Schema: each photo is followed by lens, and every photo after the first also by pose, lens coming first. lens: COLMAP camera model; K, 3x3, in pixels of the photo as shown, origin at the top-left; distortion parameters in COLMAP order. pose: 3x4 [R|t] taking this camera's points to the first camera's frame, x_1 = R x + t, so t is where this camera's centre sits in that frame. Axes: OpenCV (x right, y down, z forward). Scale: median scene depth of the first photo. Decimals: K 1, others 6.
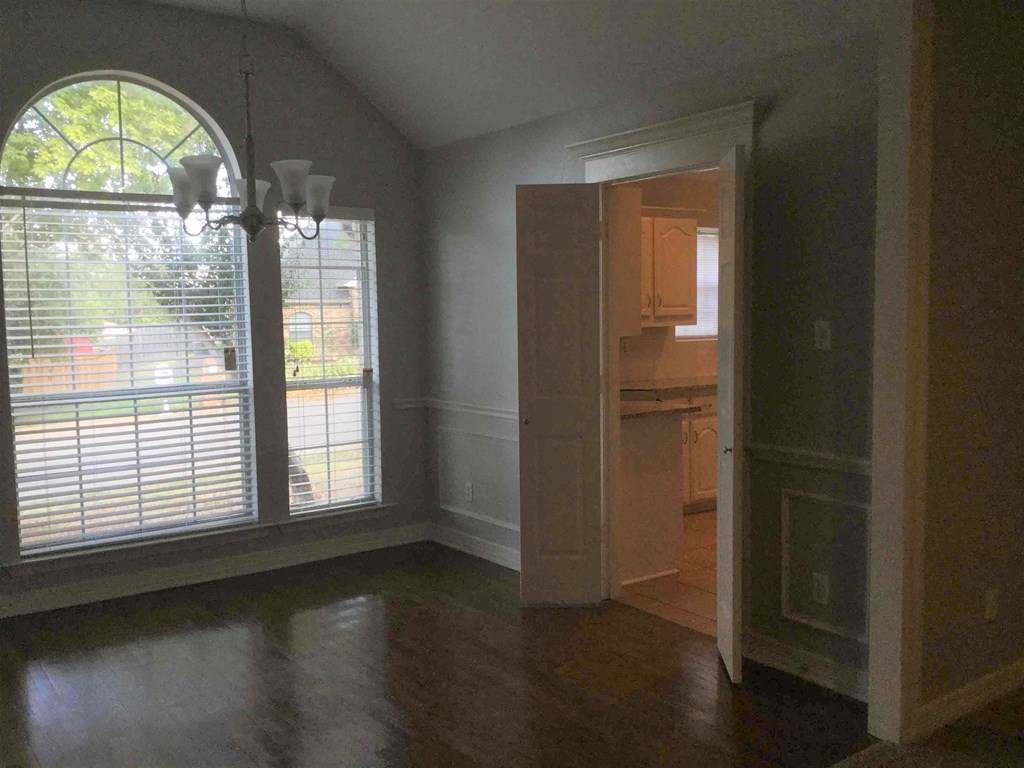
lens RADIAL K [[937.1, 0, 512.9], [0, 937.1, 381.5], [0, 0, 1]] dist [0.027138, 0.000000]
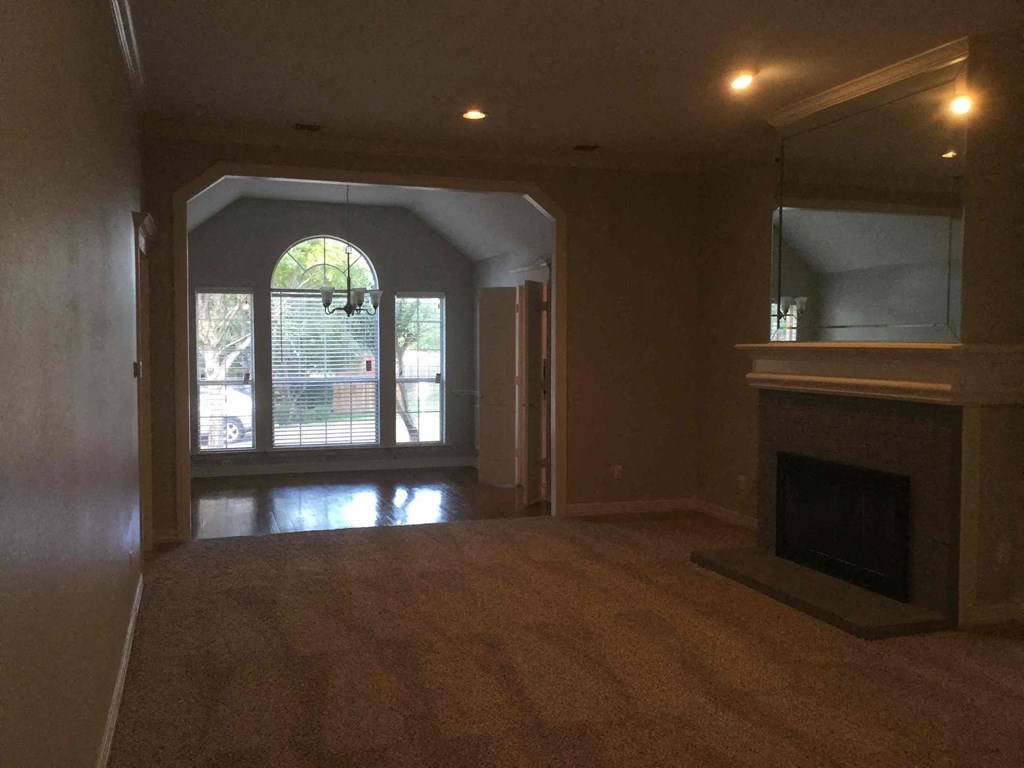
lens RADIAL K [[937.1, 0, 512.0], [0, 937.1, 387.4], [0, 0, 1]] dist [0.027138, 0.000000]
pose [[0.951453, 0.031016, -0.306227, 0.626084], [-0.039958, 0.998937, -0.022973, 0.057450], [0.305189, 0.034093, 0.951681, -0.863423]]
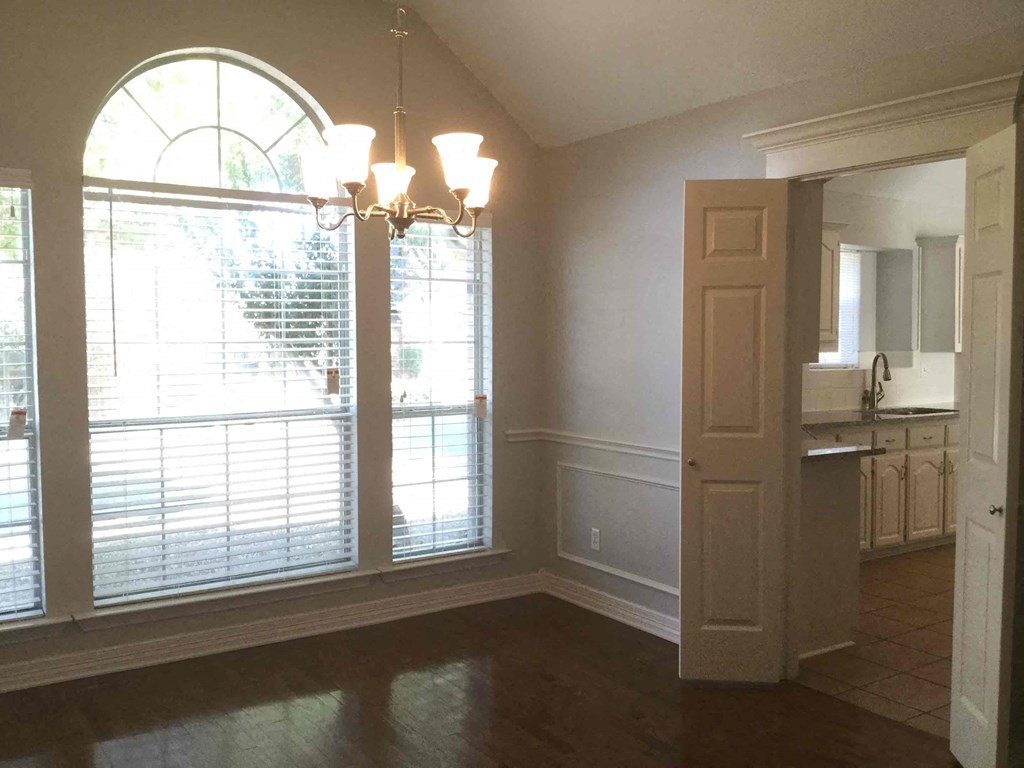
lens RADIAL K [[937.1, 0, 510.4], [0, 937.1, 384.3], [0, 0, 1]] dist [0.027138, 0.000000]
pose [[0.999037, 0.019866, -0.039113, -0.098913], [-0.020757, 0.999531, -0.022495, -0.004884], [0.038648, 0.023285, 0.998982, 0.134351]]
